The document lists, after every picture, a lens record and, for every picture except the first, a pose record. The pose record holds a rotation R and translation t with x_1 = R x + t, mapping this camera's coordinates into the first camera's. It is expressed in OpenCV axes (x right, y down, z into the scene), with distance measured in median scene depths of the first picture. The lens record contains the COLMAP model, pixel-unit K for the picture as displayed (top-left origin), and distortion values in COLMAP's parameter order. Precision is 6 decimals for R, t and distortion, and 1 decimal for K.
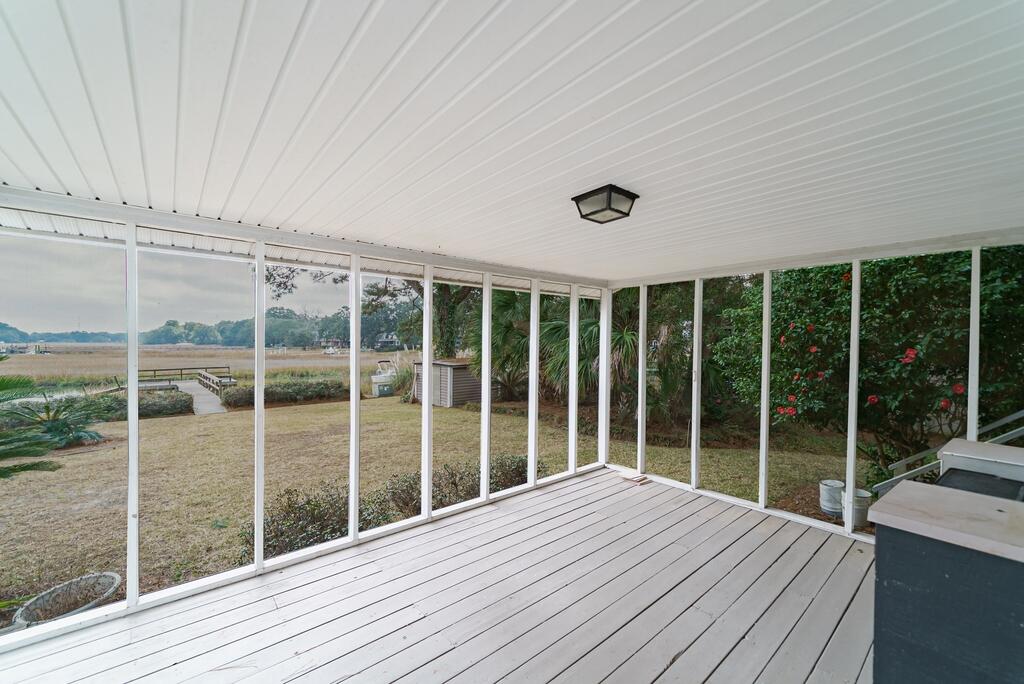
lens RADIAL K [[414.4, 0, 509.7], [0, 414.4, 349.1], [0, 0, 1]] dist [-0.000516, -0.000012]
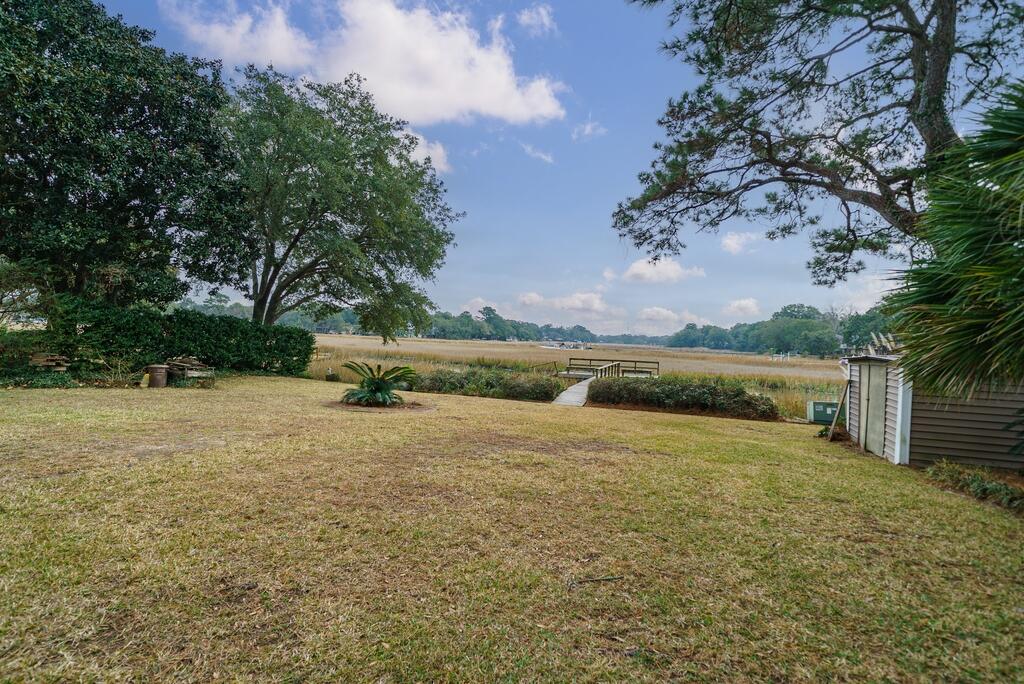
lens RADIAL K [[488.7, 0, 552.9], [0, 488.7, 345.9], [0, 0, 1]] dist [0.000892, 0.000400]
pose [[0.487315, 0.014730, -0.873102, 0.227353], [-0.053267, 0.998497, -0.012885, 0.096470], [0.871600, 0.052786, 0.487367, 0.931619]]
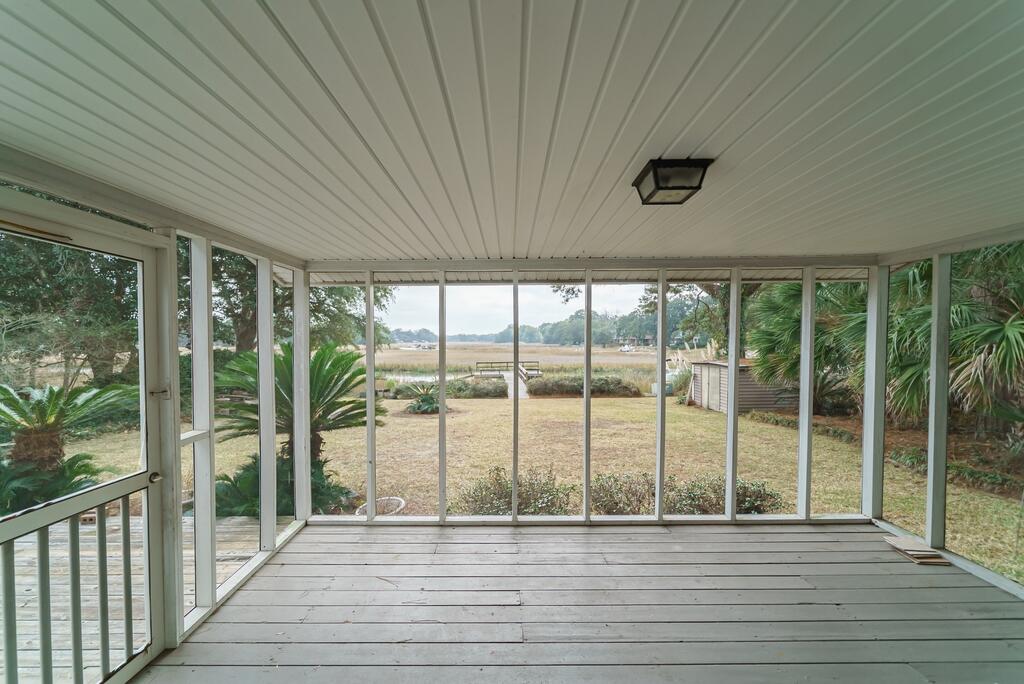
lens RADIAL K [[414.4, 0, 509.7], [0, 414.4, 349.1], [0, 0, 1]] dist [-0.000516, -0.000012]
pose [[0.761341, 0.005925, -0.648325, 0.141031], [-0.001367, 0.999971, 0.007532, -0.007997], [0.648351, -0.004848, 0.761326, 0.050383]]
